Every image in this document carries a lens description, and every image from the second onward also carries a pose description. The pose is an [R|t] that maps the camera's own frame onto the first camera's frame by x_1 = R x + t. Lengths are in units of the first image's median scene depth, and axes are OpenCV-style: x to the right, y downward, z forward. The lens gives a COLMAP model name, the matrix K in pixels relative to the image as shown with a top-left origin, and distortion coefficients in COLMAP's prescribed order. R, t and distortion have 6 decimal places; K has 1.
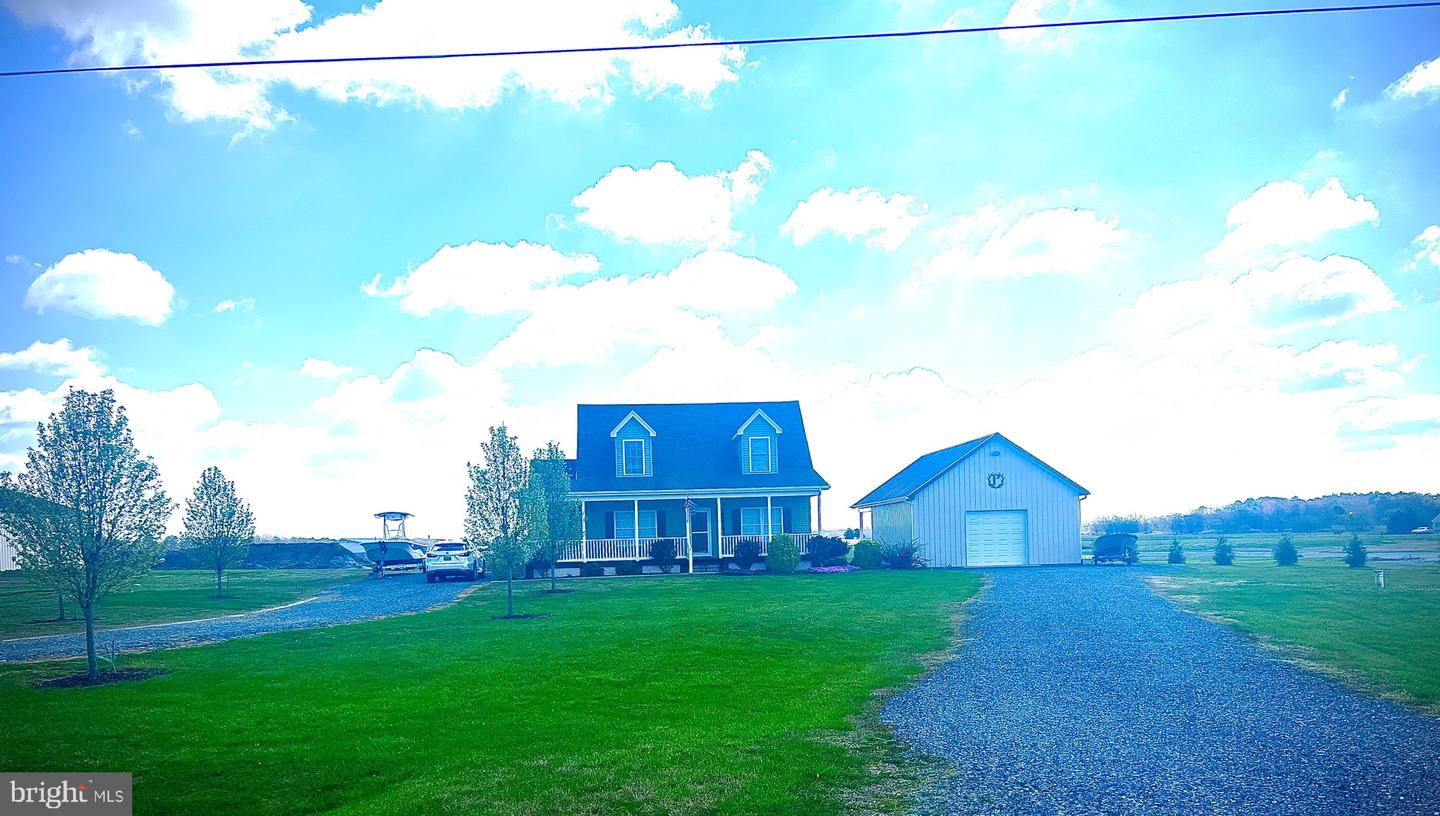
lens RADIAL K [[1095.4, 0, 721.0], [0, 1095.4, 419.0], [0, 0, 1]] dist [0.005125, -0.017162]
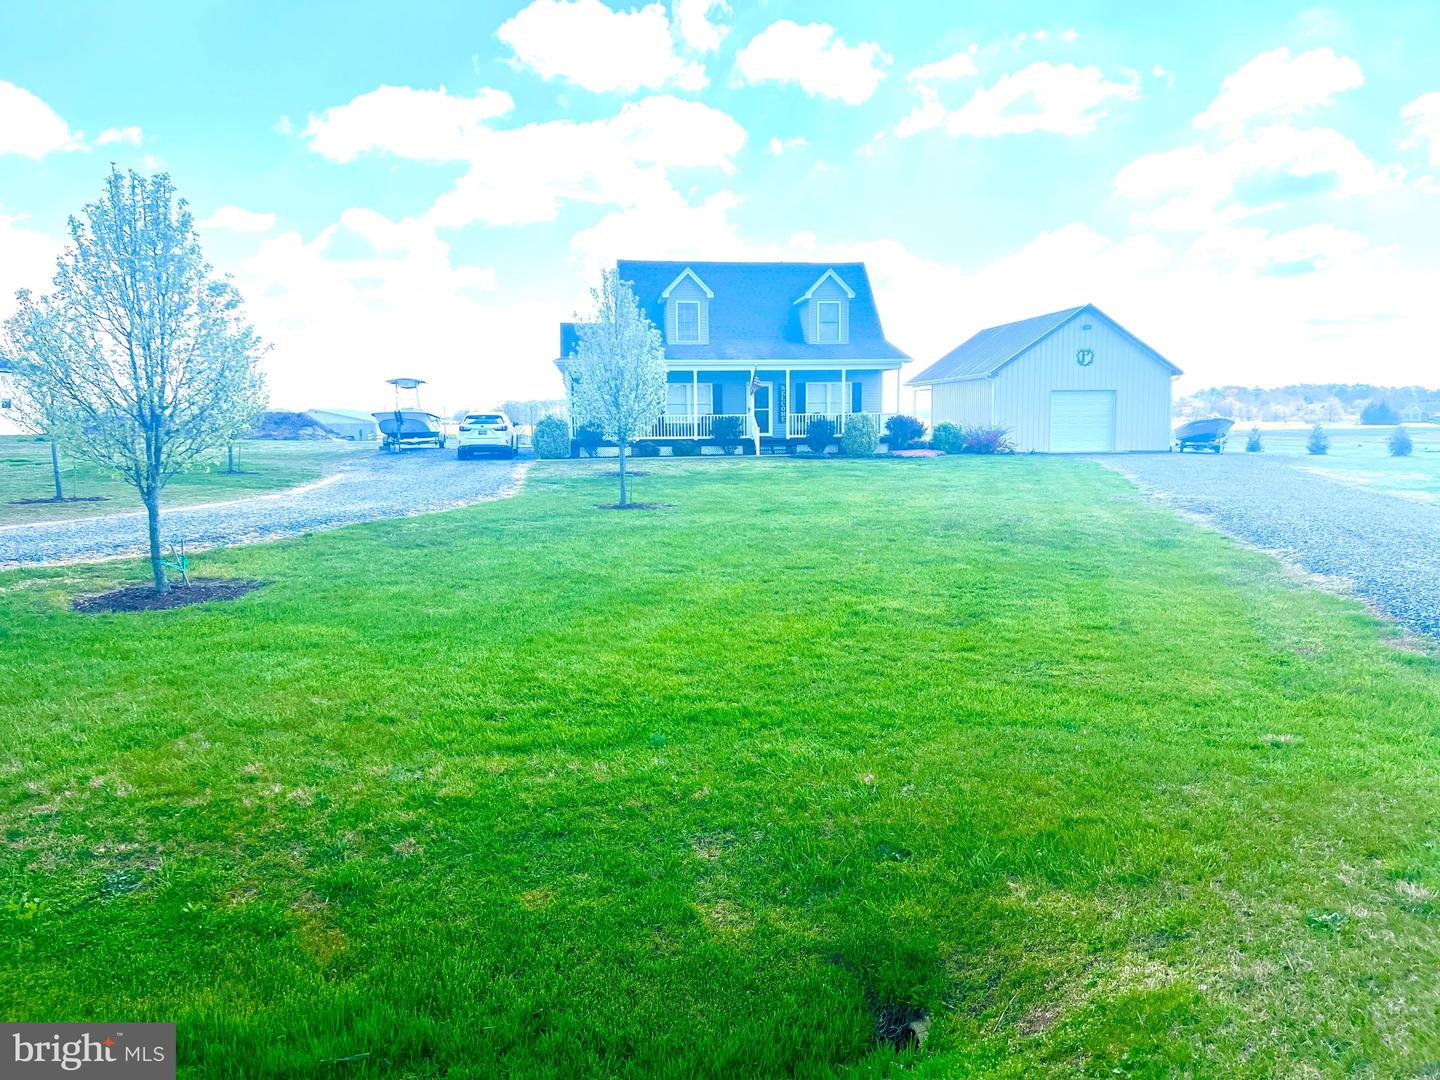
lens RADIAL K [[1088.6, 0, 718.5], [0, 1088.6, 528.2], [0, 0, 1]] dist [0.054640, -0.062567]
pose [[0.994930, 0.010148, 0.100052, -0.141689], [-0.030725, 0.977998, 0.206338, 0.018203], [-0.095757, -0.208366, 0.973352, 0.134844]]
